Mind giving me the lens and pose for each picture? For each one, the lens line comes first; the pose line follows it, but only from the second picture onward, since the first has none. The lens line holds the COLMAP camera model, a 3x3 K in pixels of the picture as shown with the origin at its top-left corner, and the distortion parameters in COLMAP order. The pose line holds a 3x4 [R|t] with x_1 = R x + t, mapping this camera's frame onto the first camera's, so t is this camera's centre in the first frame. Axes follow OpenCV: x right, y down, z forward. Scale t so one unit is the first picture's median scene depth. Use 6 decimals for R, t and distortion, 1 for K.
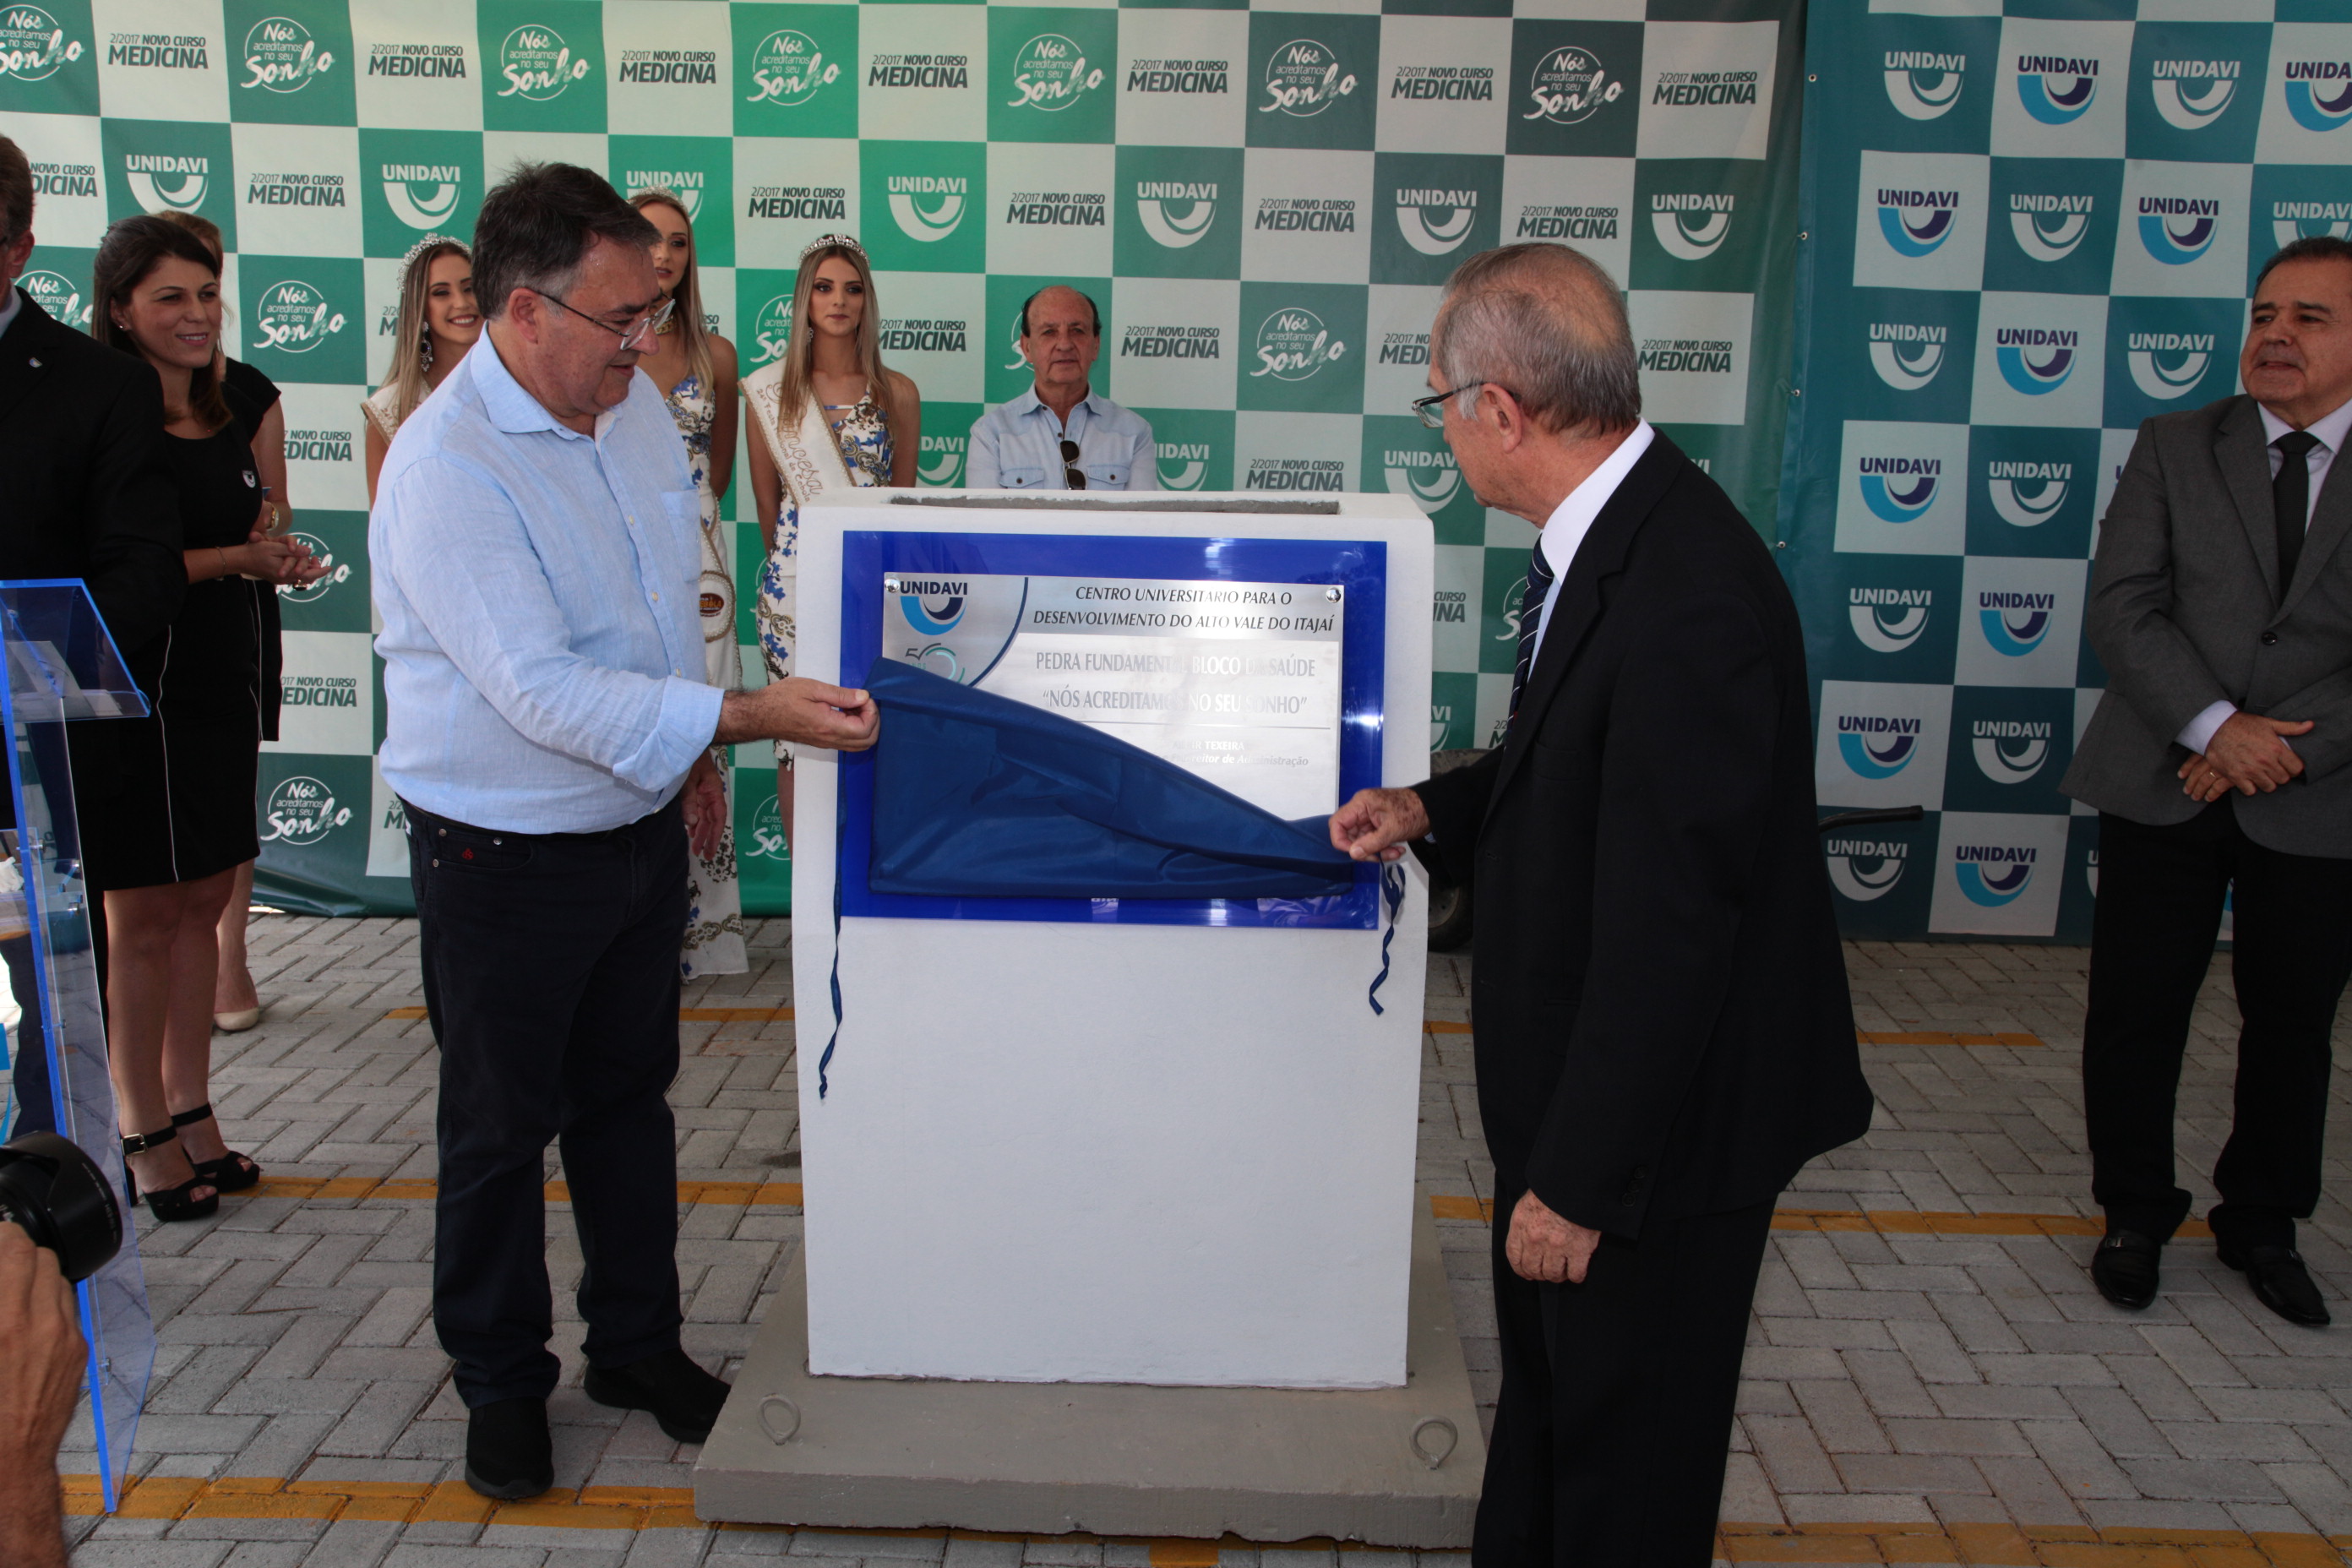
lens RADIAL K [[1995.7, 0, 1176.0], [0, 1995.7, 784.0], [0, 0, 1]] dist [-0.068269, 0.093977]
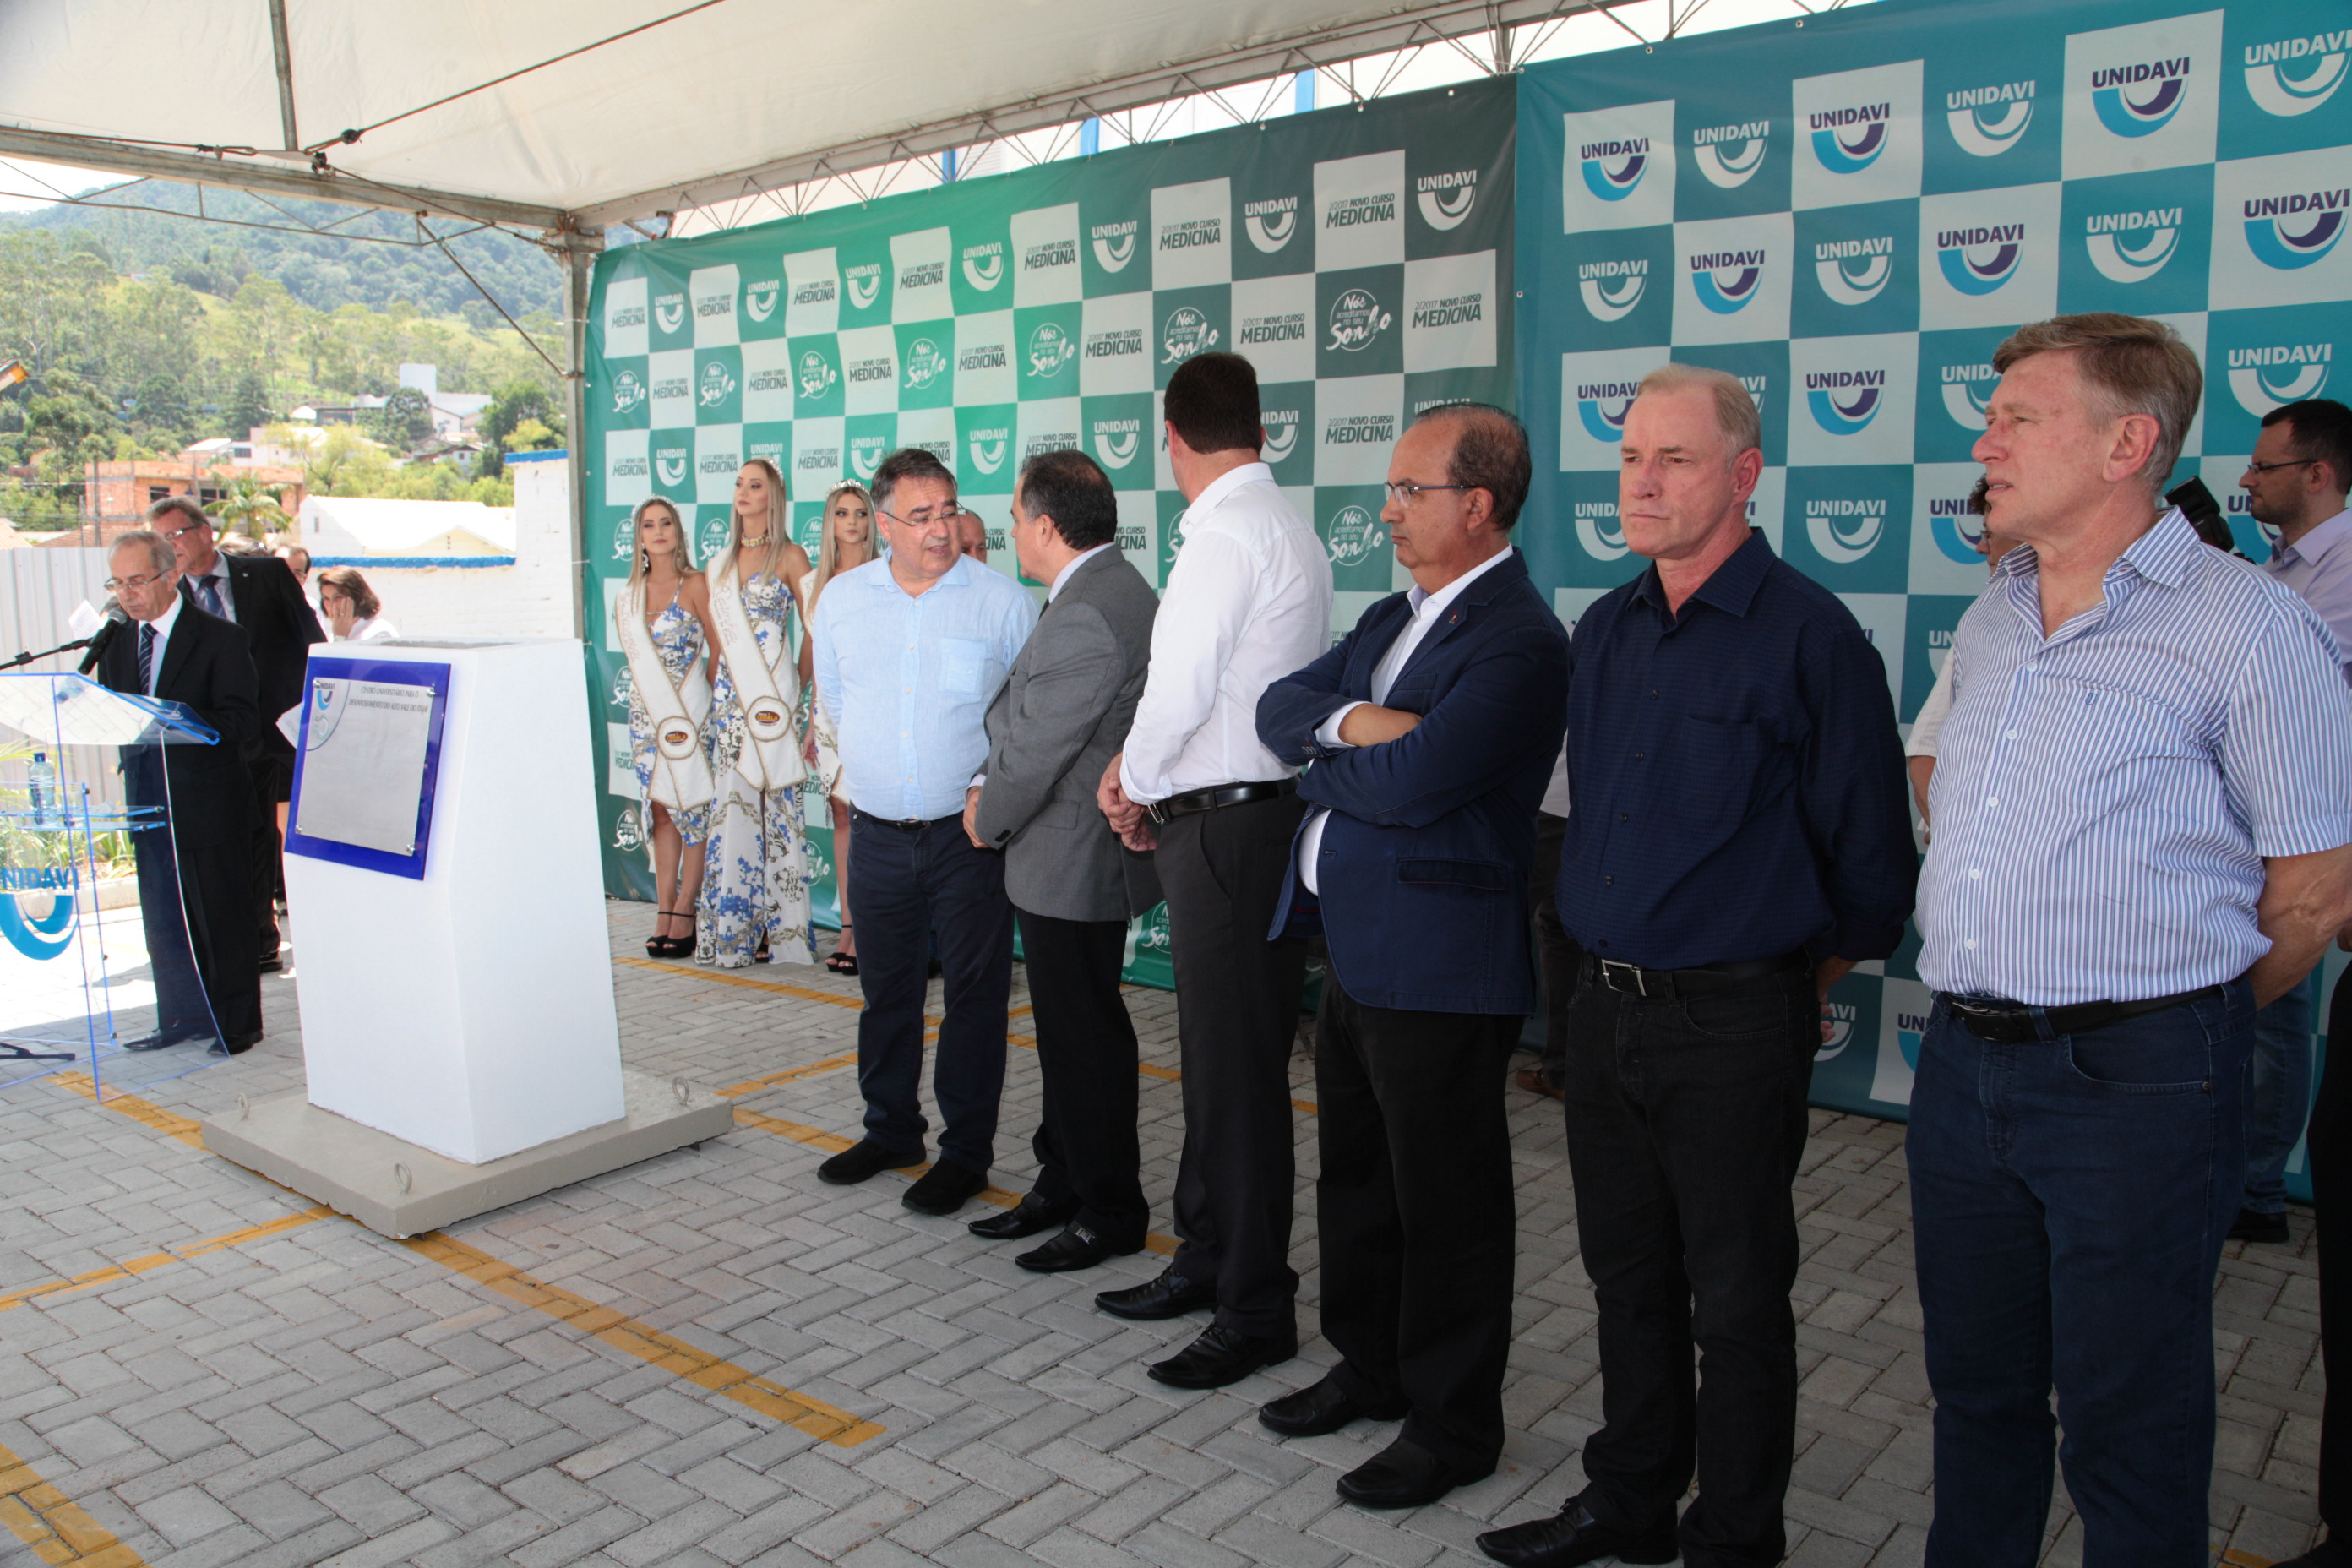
lens RADIAL K [[1853.0, 0, 1208.3], [0, 1853.0, 823.5], [0, 0, 1]] dist [-0.085973, 0.062176]
pose [[0.791213, 0.063287, -0.608258, 1.183286], [-0.099555, 0.994692, -0.026005, -0.006278], [0.603383, 0.081131, 0.793314, 0.093626]]
